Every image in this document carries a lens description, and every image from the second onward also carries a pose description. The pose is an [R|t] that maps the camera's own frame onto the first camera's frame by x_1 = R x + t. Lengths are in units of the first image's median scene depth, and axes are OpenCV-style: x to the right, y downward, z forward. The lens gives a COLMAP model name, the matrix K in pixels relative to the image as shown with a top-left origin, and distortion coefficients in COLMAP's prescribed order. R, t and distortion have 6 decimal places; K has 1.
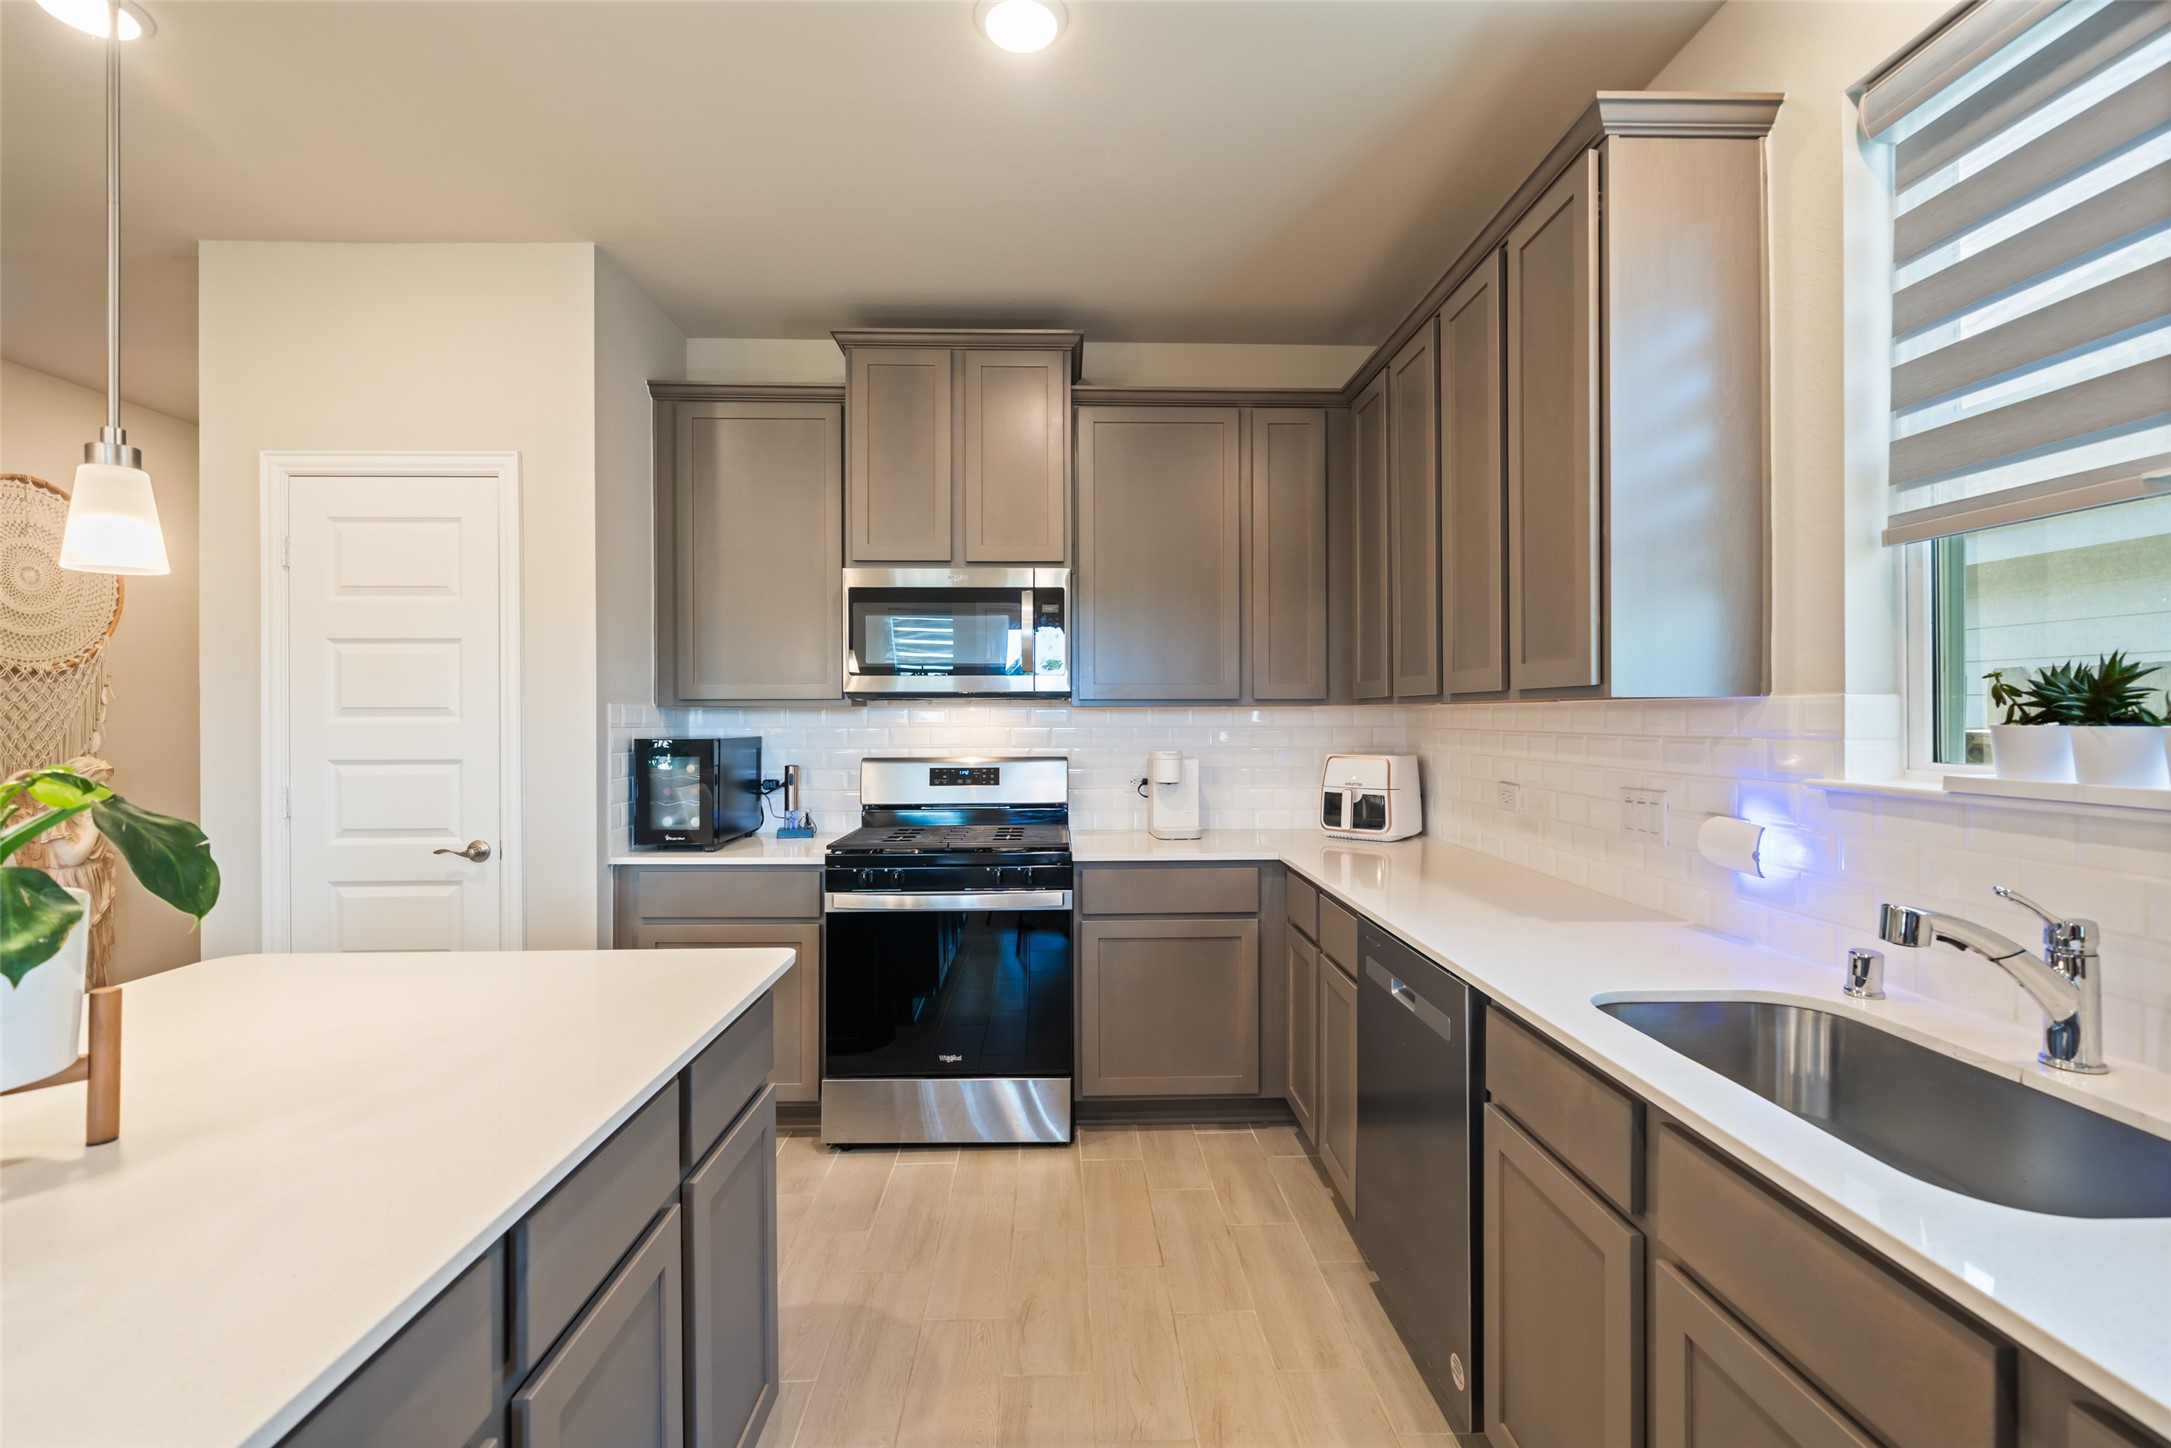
lens RADIAL K [[956.0, 0, 1074.8], [0, 956.0, 707.9], [0, 0, 1]] dist [0.005200, 0.000508]
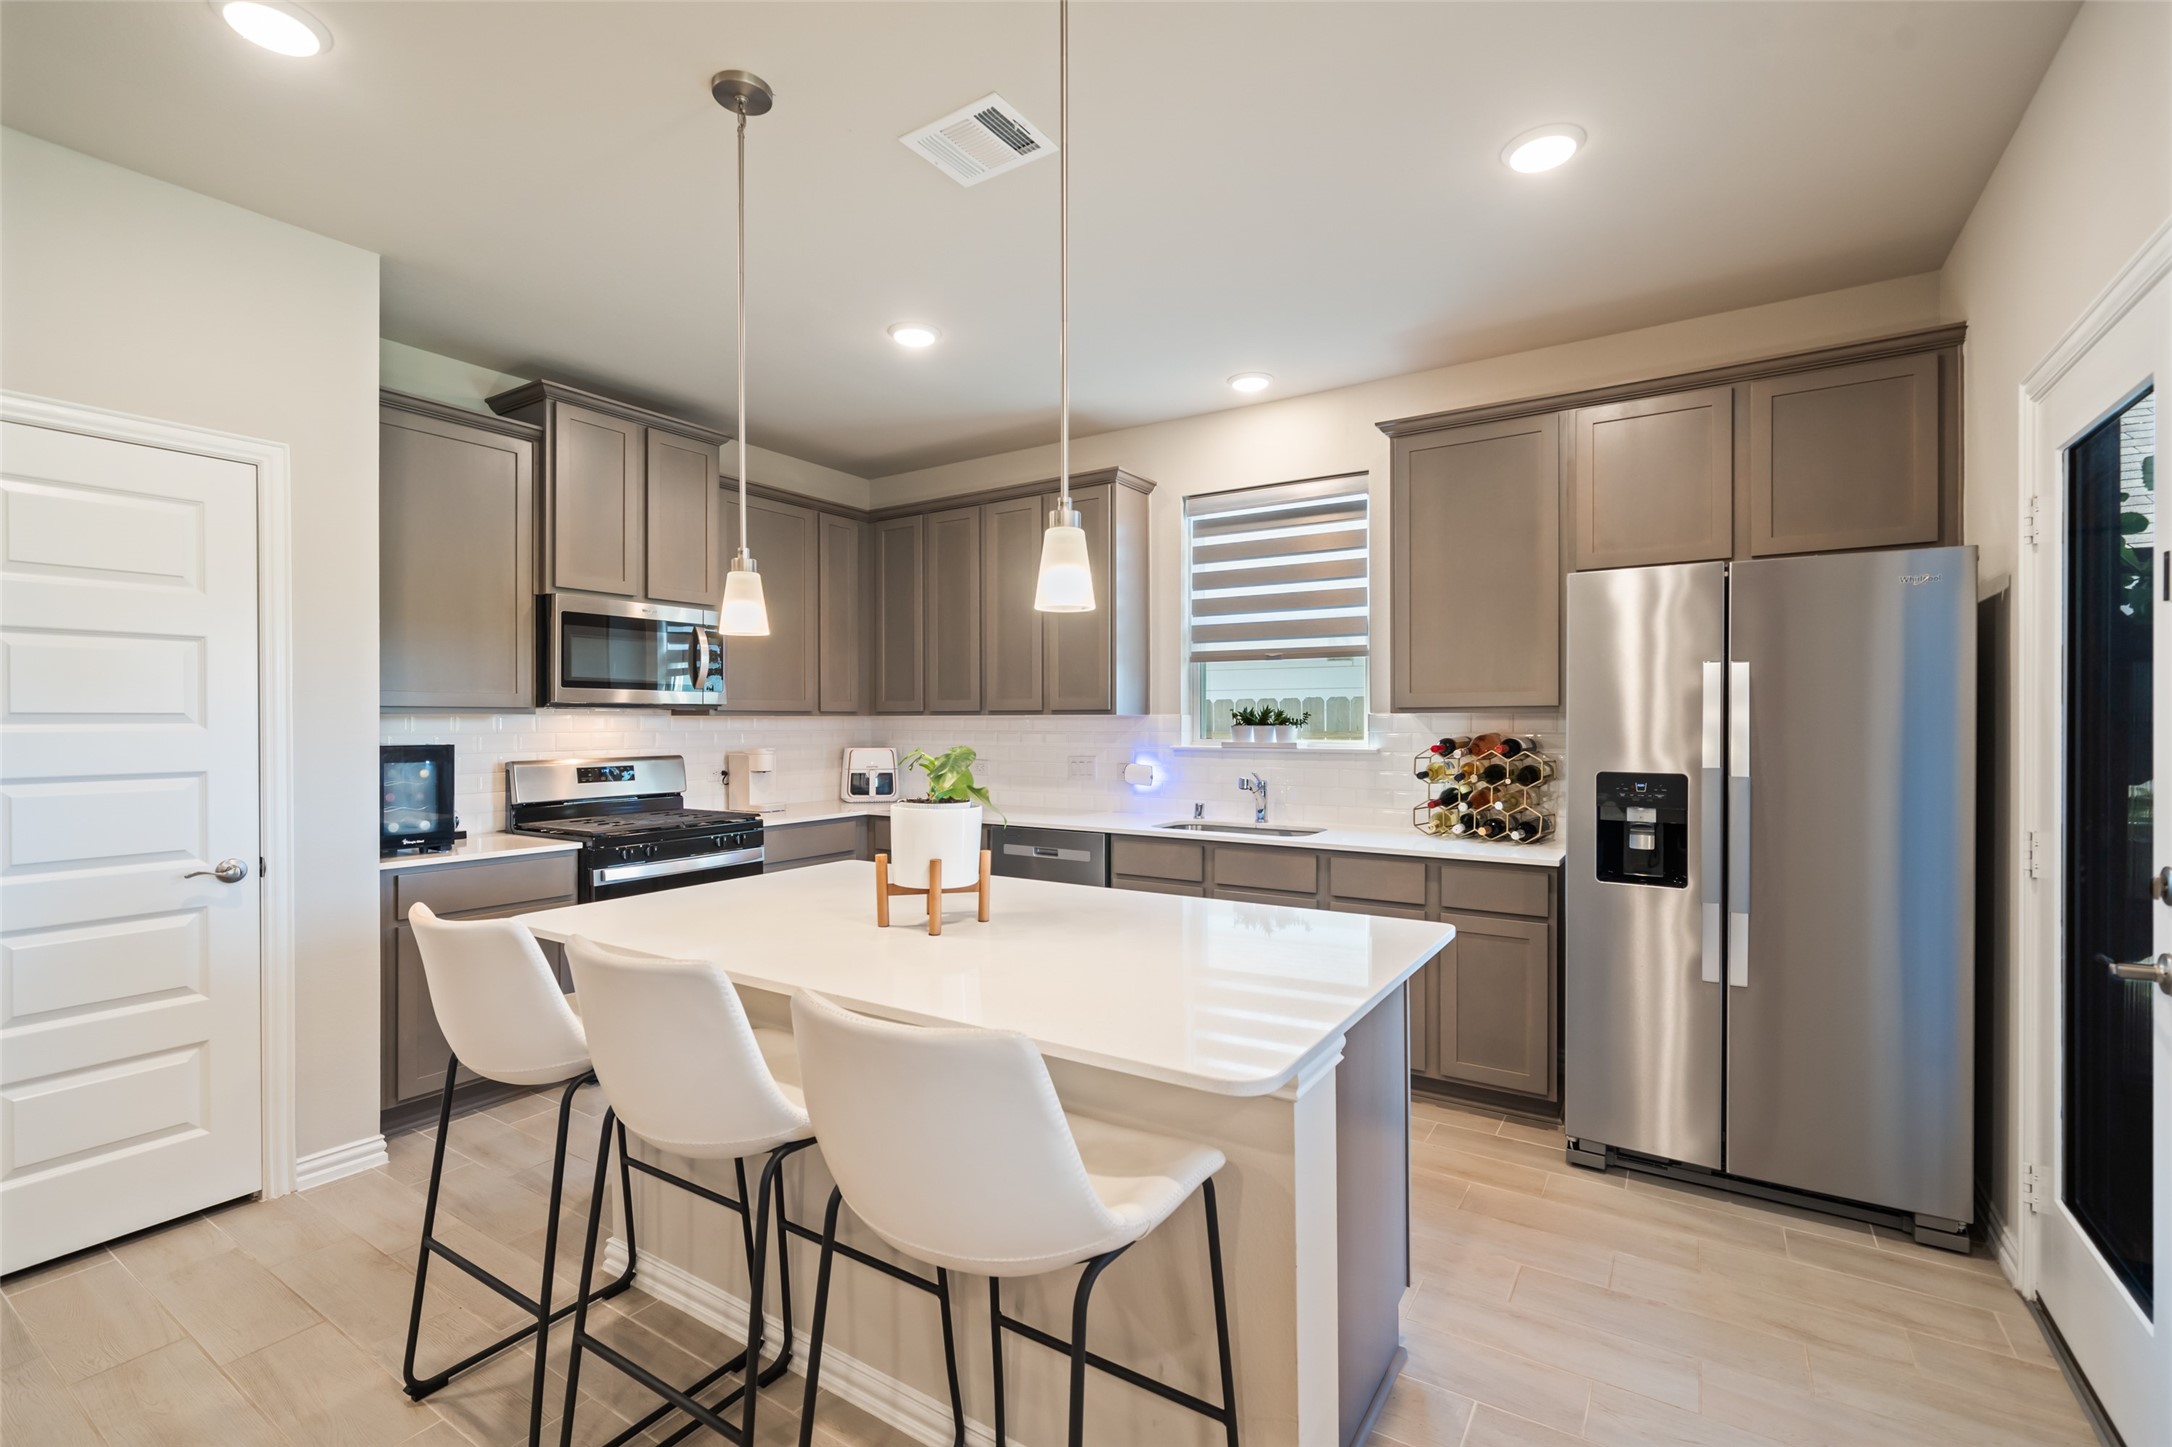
lens RADIAL K [[956.5, 0, 1091.1], [0, 956.5, 718.9], [0, 0, 1]] dist [0.005200, 0.000508]
pose [[0.564083, 0.003341, 0.825711, -0.917088], [-0.006306, 0.999980, 0.000262, -0.000438], [-0.825694, -0.005355, 0.564093, -0.191751]]
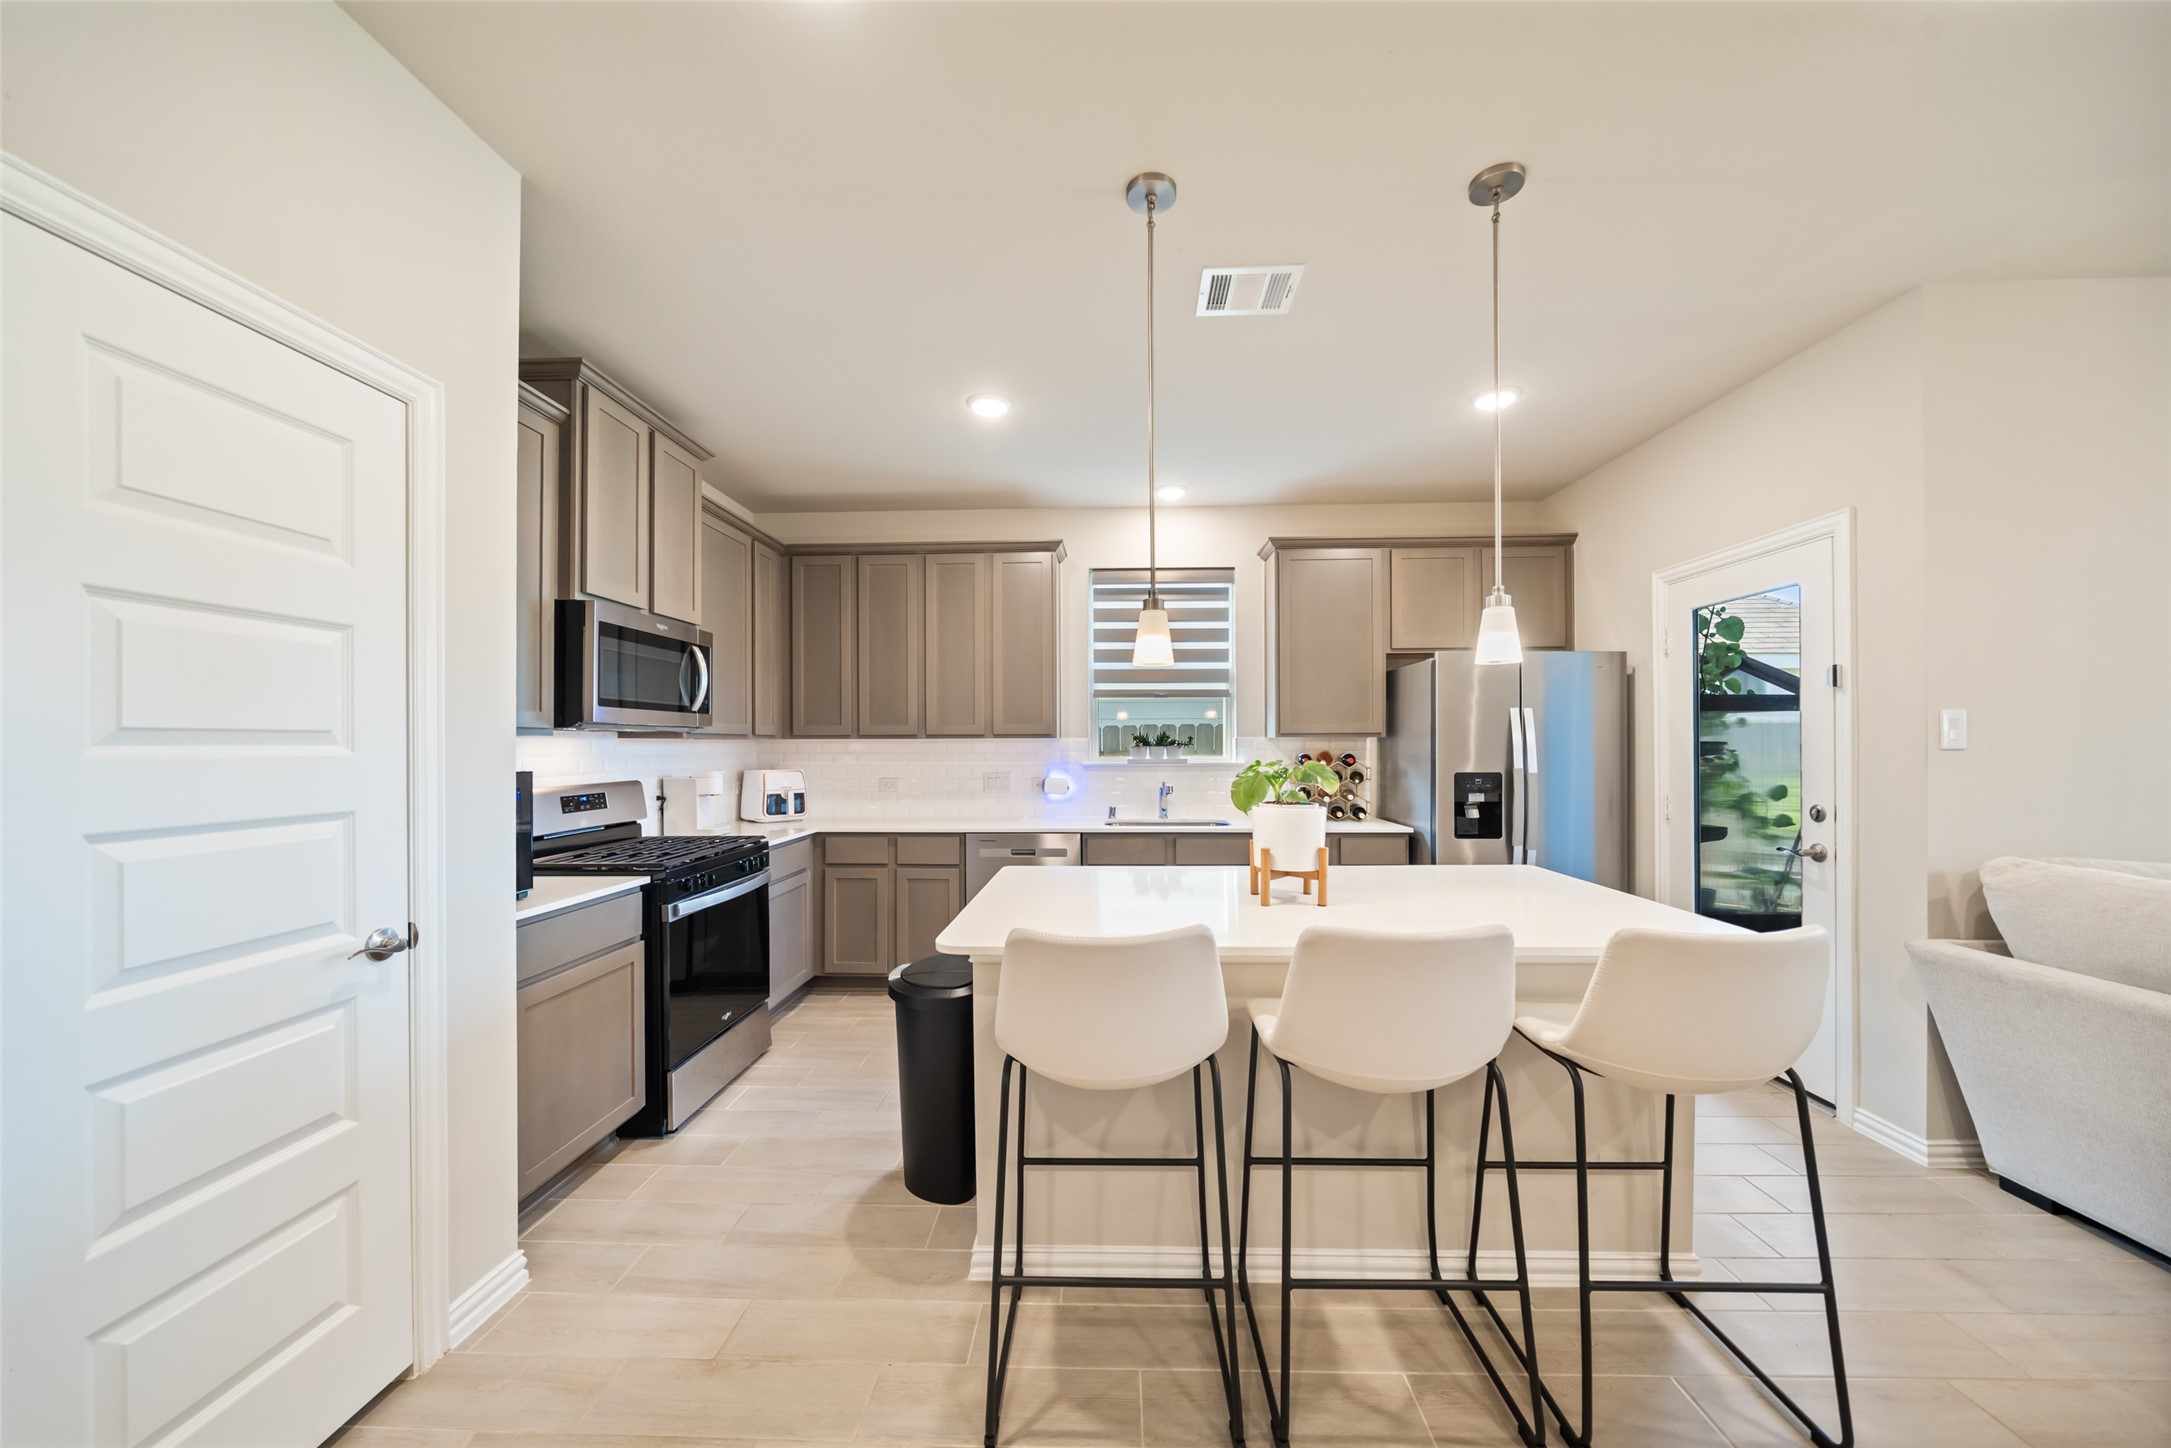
lens RADIAL K [[754.2, 0, 1090.9], [0, 754.2, 741.1], [0, 0, 1]] dist [-0.003242, -0.000223]
pose [[0.061151, 0.006799, 0.998105, -1.121302], [-0.002997, 0.999974, -0.006628, 0.008314], [-0.998124, -0.002586, 0.061170, 0.469925]]
